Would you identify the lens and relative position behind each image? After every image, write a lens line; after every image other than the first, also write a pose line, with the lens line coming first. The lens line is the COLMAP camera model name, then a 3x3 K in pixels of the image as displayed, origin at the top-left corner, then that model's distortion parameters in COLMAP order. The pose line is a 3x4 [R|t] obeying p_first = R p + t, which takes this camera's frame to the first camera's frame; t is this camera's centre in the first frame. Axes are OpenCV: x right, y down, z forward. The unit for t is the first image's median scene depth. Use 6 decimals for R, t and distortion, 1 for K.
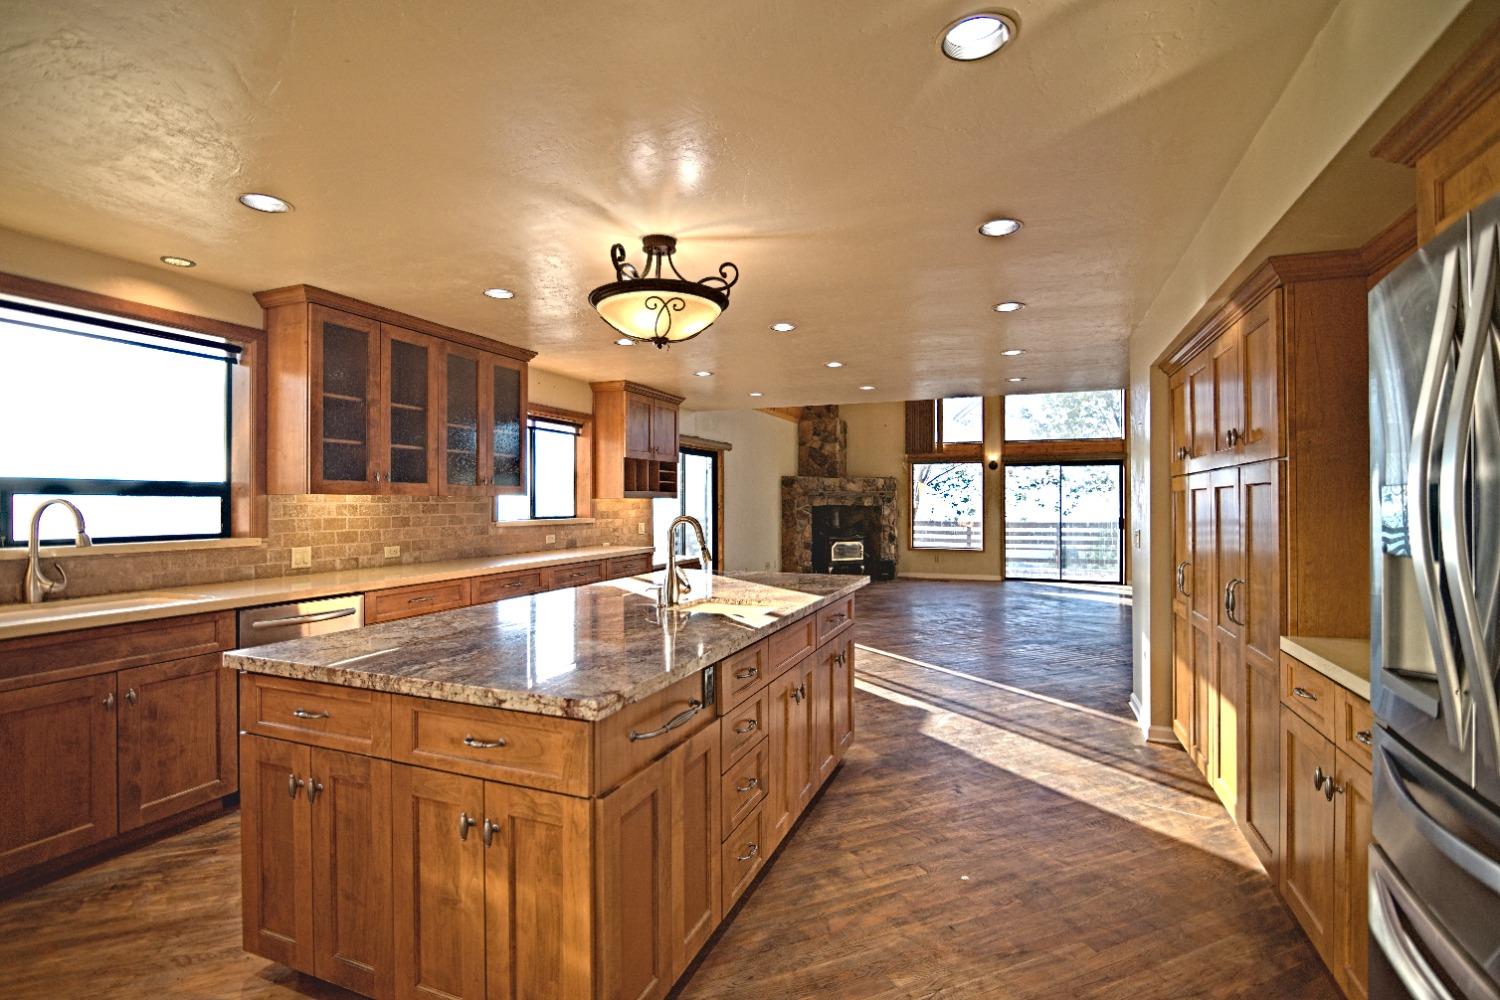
lens RADIAL K [[698.8, 0, 750.0], [0, 698.8, 500.0], [0, 0, 1]] dist [-0.020703, 0.000024]
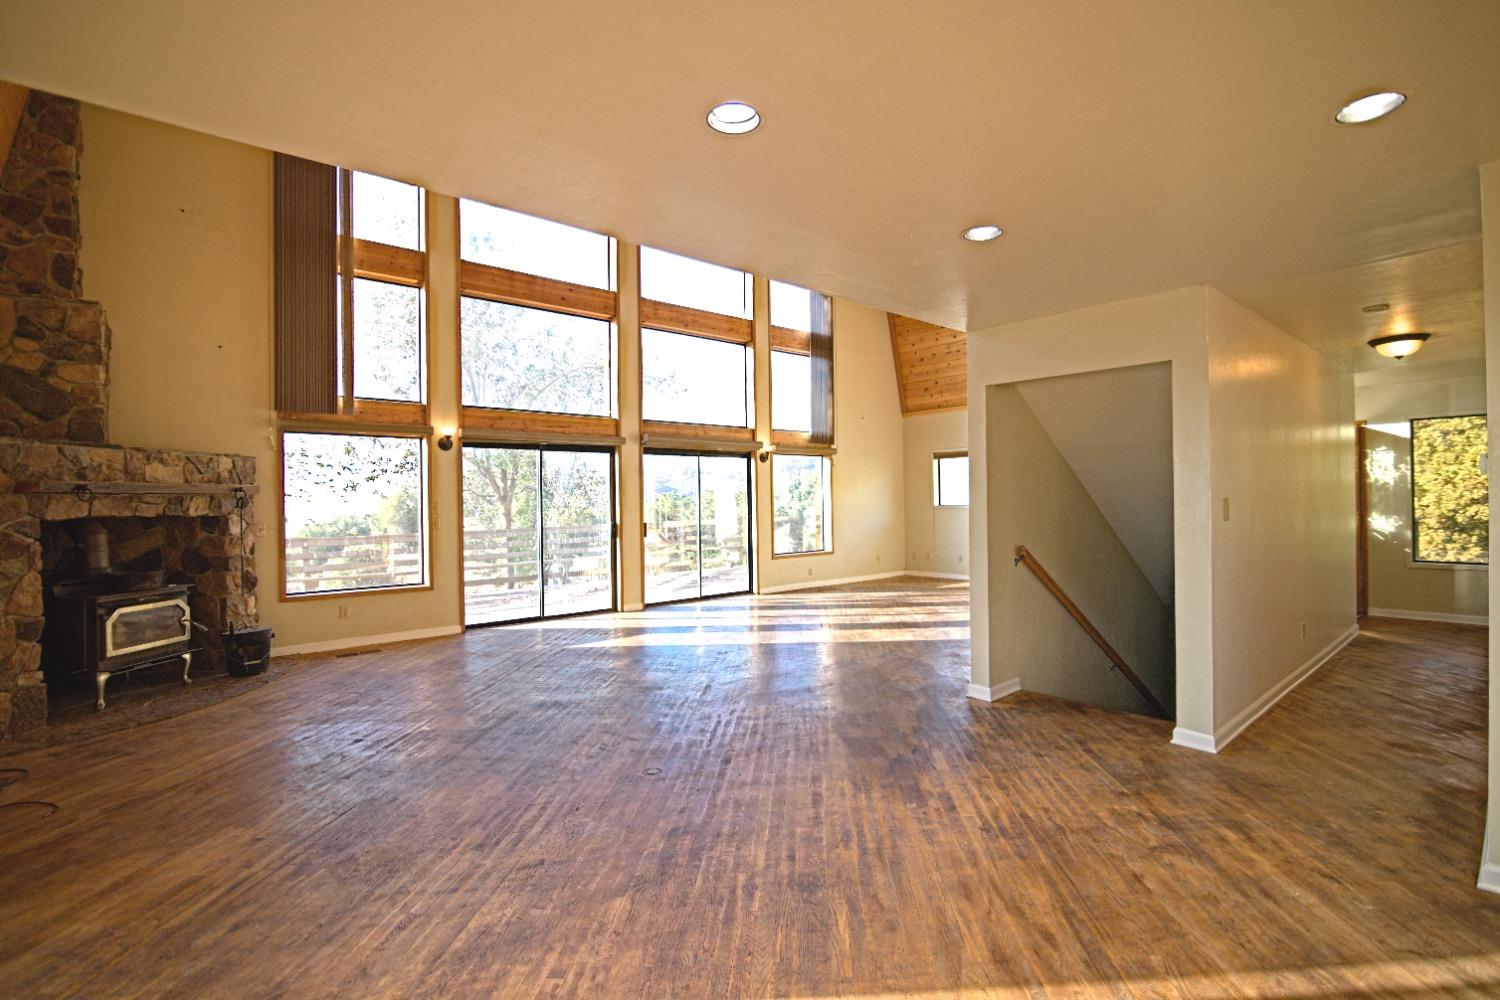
lens RADIAL K [[687.1, 0, 750.0], [0, 687.1, 500.0], [0, 0, 1]] dist [-0.019876, 0.000310]
pose [[0.462483, -0.006273, 0.886606, -0.102364], [0.010906, 0.999940, 0.001387, 0.002676], [-0.886561, 0.009028, 0.462523, 0.962551]]
